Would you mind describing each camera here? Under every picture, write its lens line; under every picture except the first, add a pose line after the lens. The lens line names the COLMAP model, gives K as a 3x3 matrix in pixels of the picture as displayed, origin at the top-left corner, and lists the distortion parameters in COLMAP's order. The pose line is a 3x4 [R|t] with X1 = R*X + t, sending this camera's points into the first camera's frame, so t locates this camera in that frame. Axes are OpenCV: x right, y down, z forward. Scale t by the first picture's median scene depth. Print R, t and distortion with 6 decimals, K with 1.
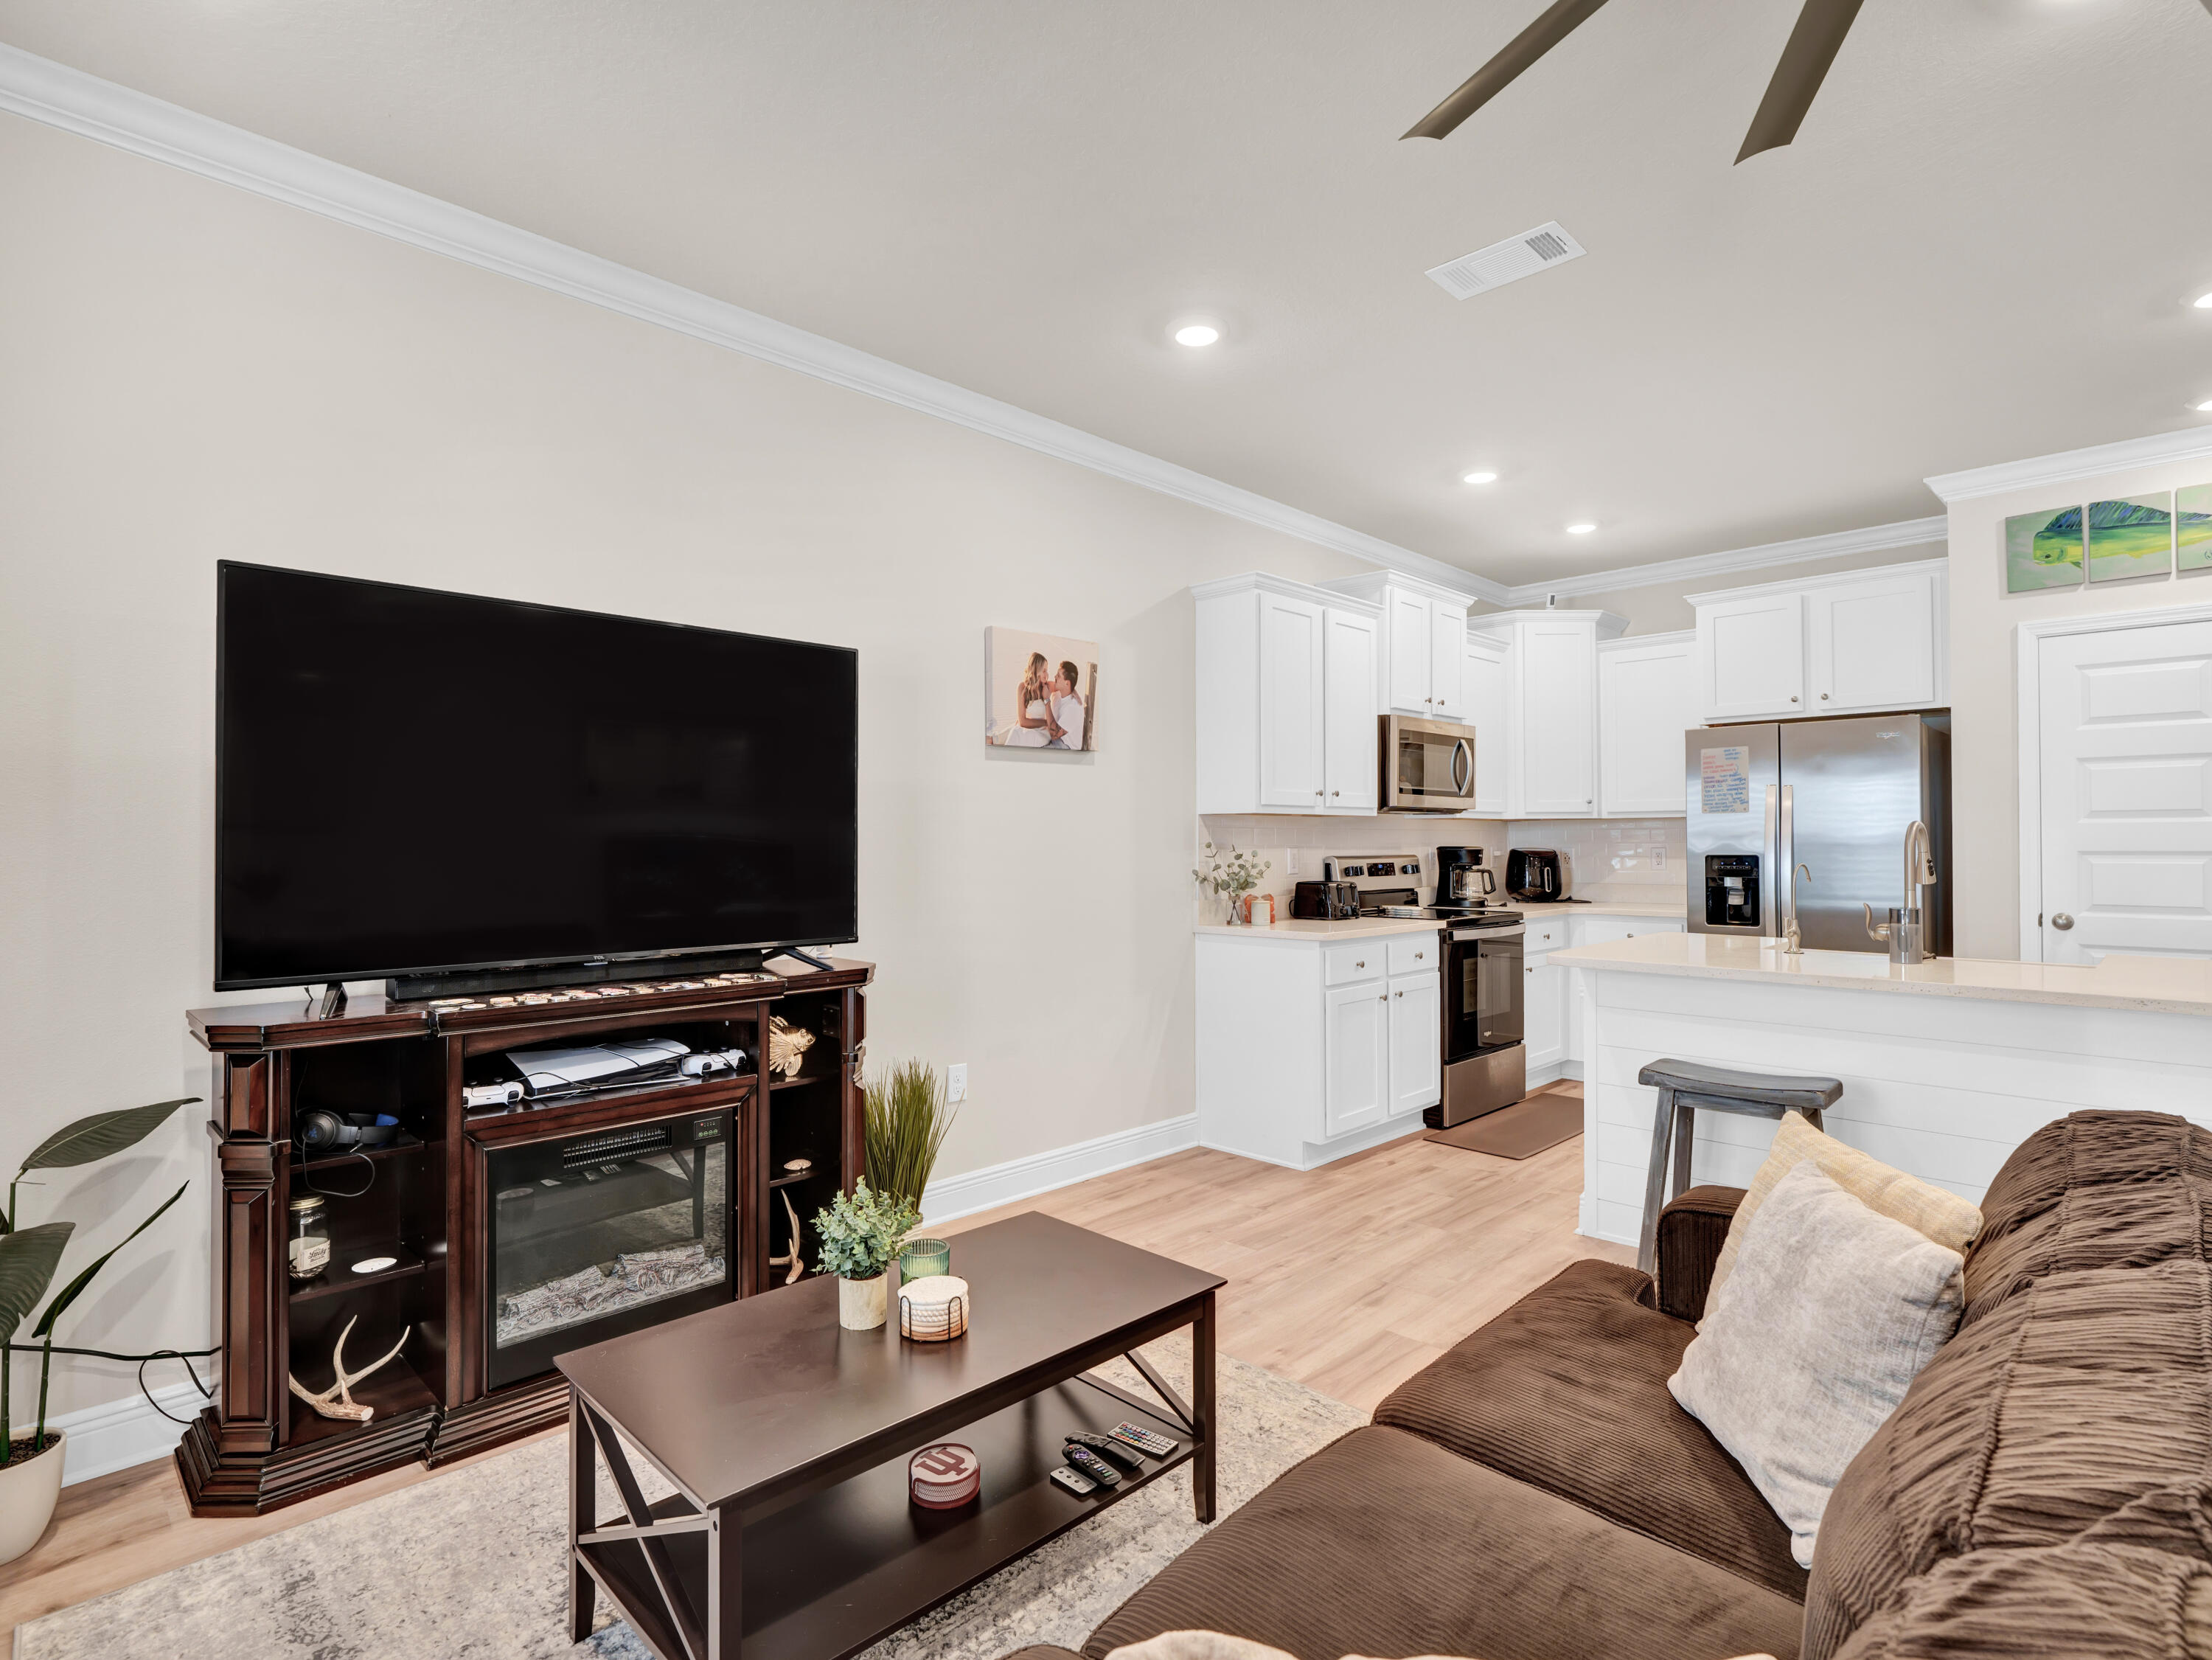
lens RADIAL K [[1131.8, 0, 1105.5], [0, 1131.8, 833.8], [0, 0, 1]] dist [0.000790, 0.000422]
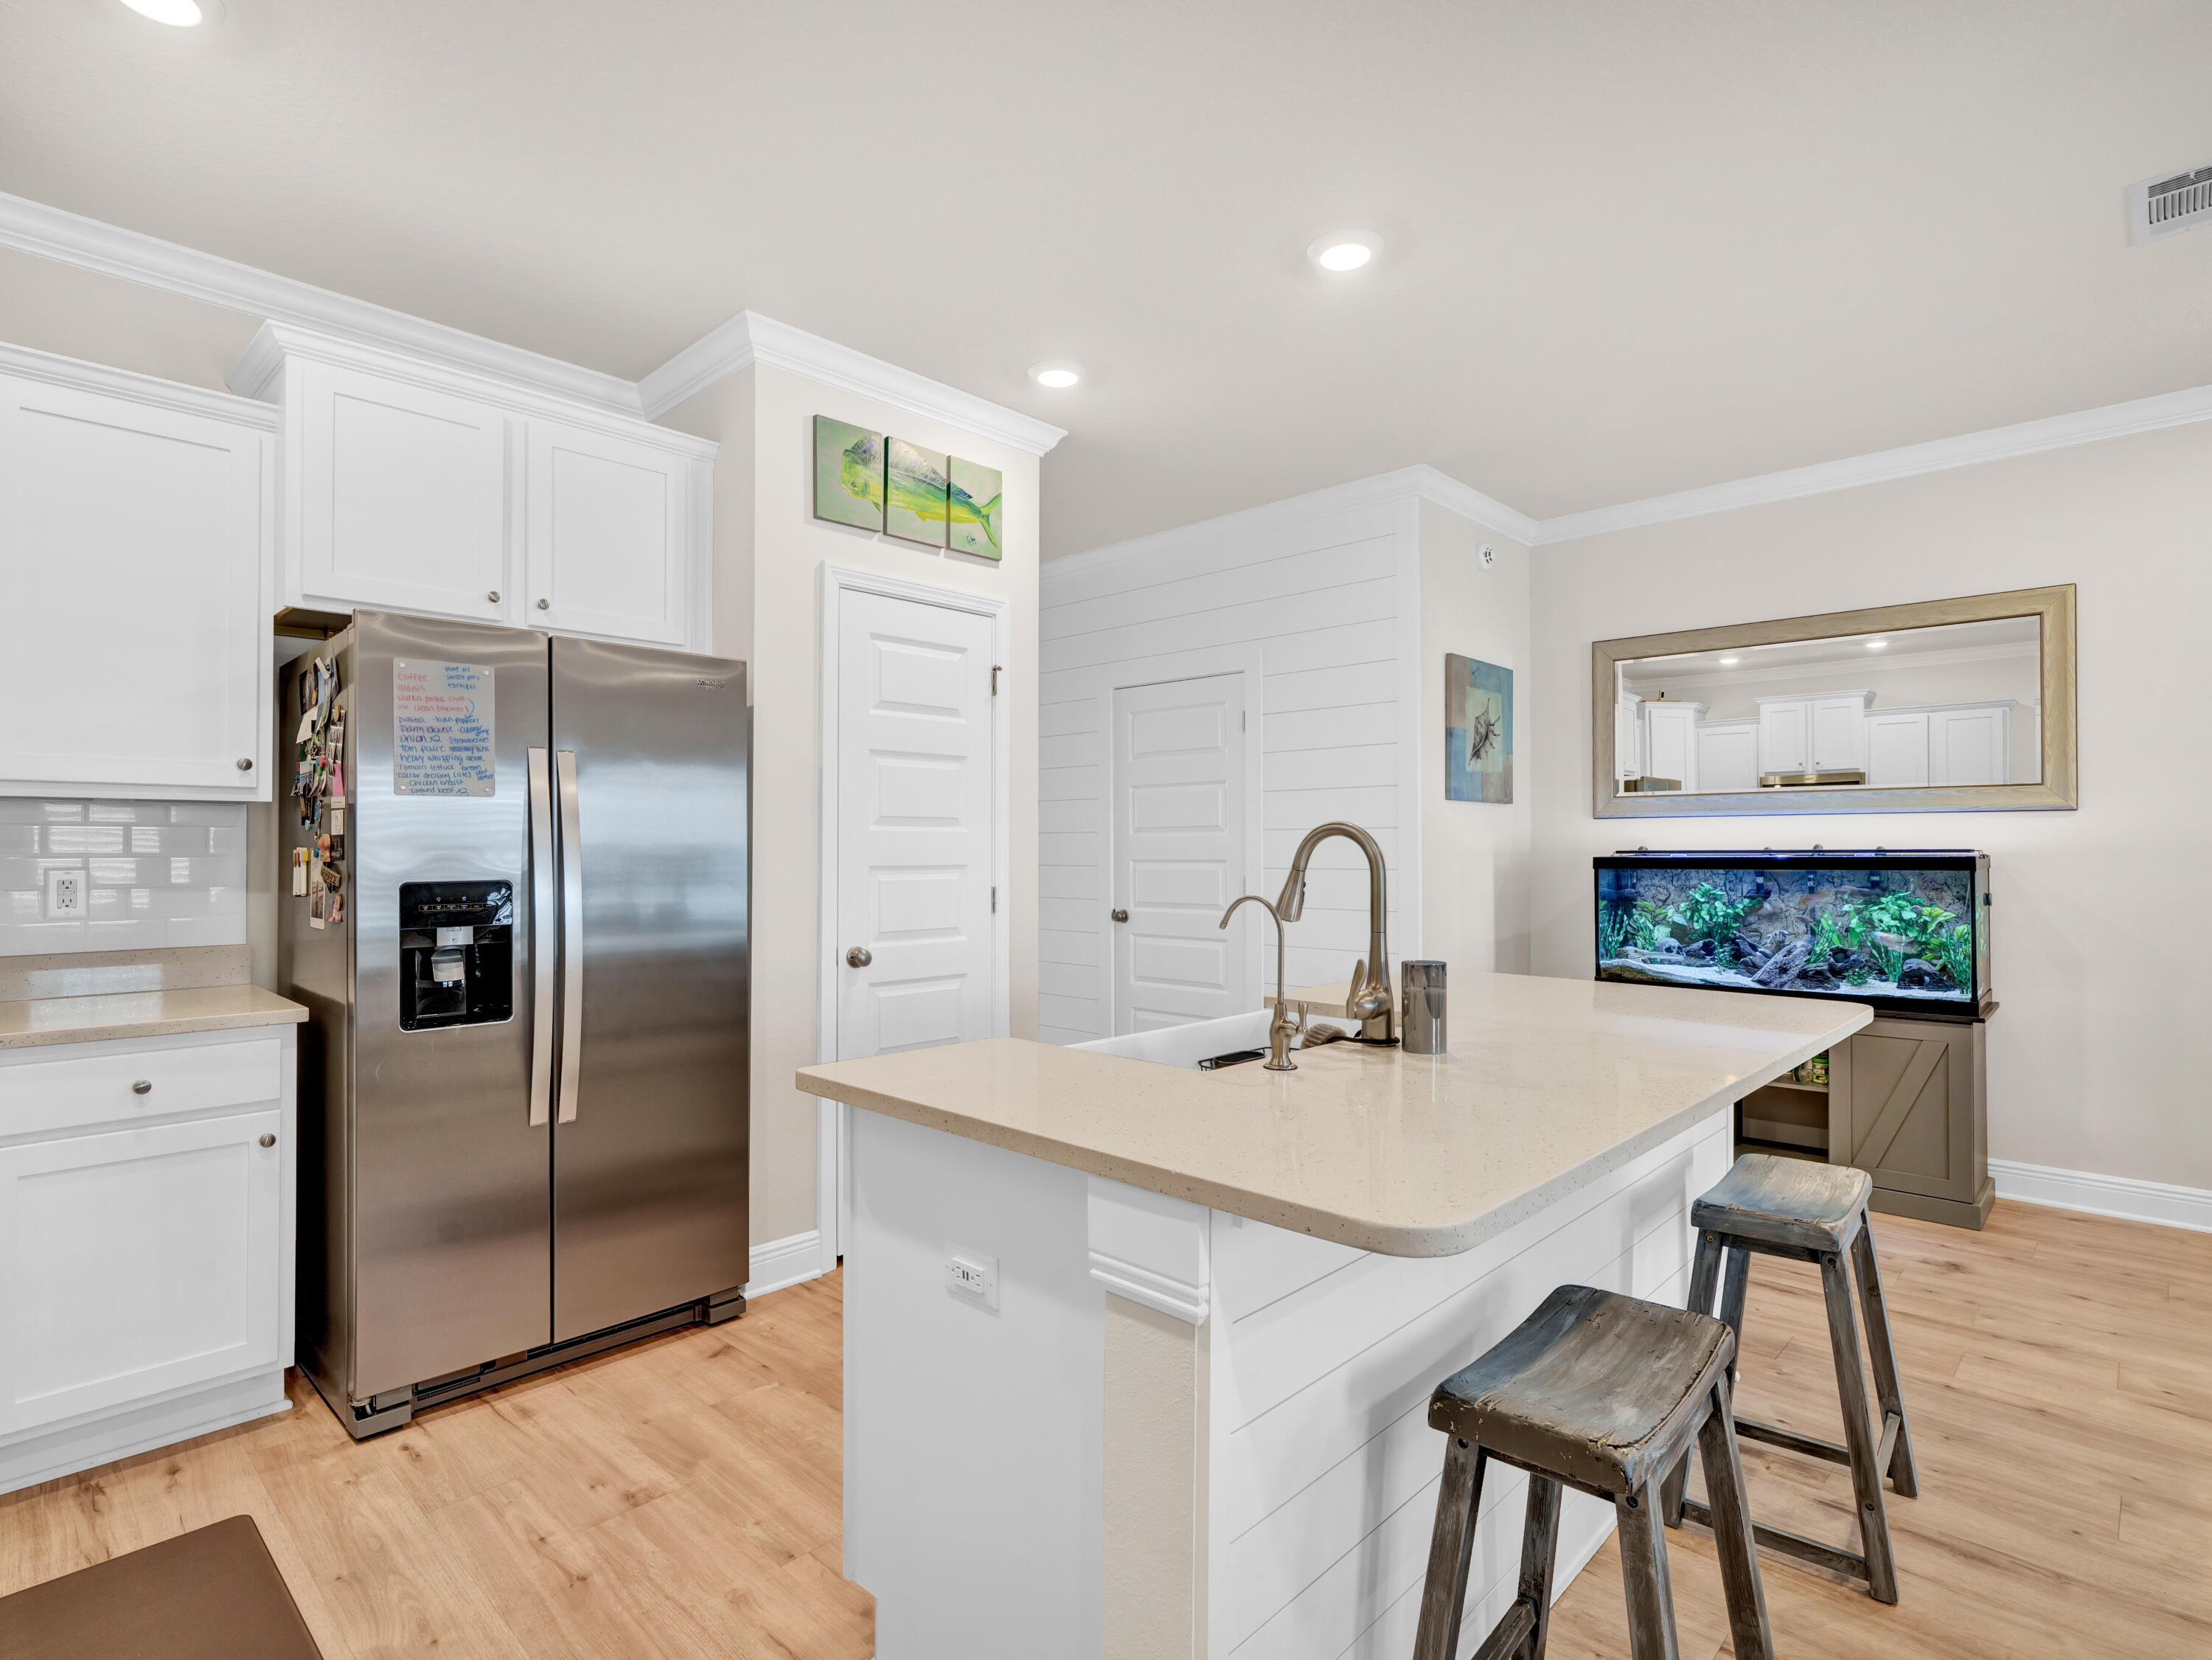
lens RADIAL K [[1131.8, 0, 1106.5], [0, 1131.8, 841.8], [0, 0, 1]] dist [0.000790, 0.000422]
pose [[-0.026549, 0.009732, 0.999600, 0.054166], [-0.006302, 0.999931, -0.009903, 0.004330], [-0.999628, -0.006563, -0.026486, 0.737864]]
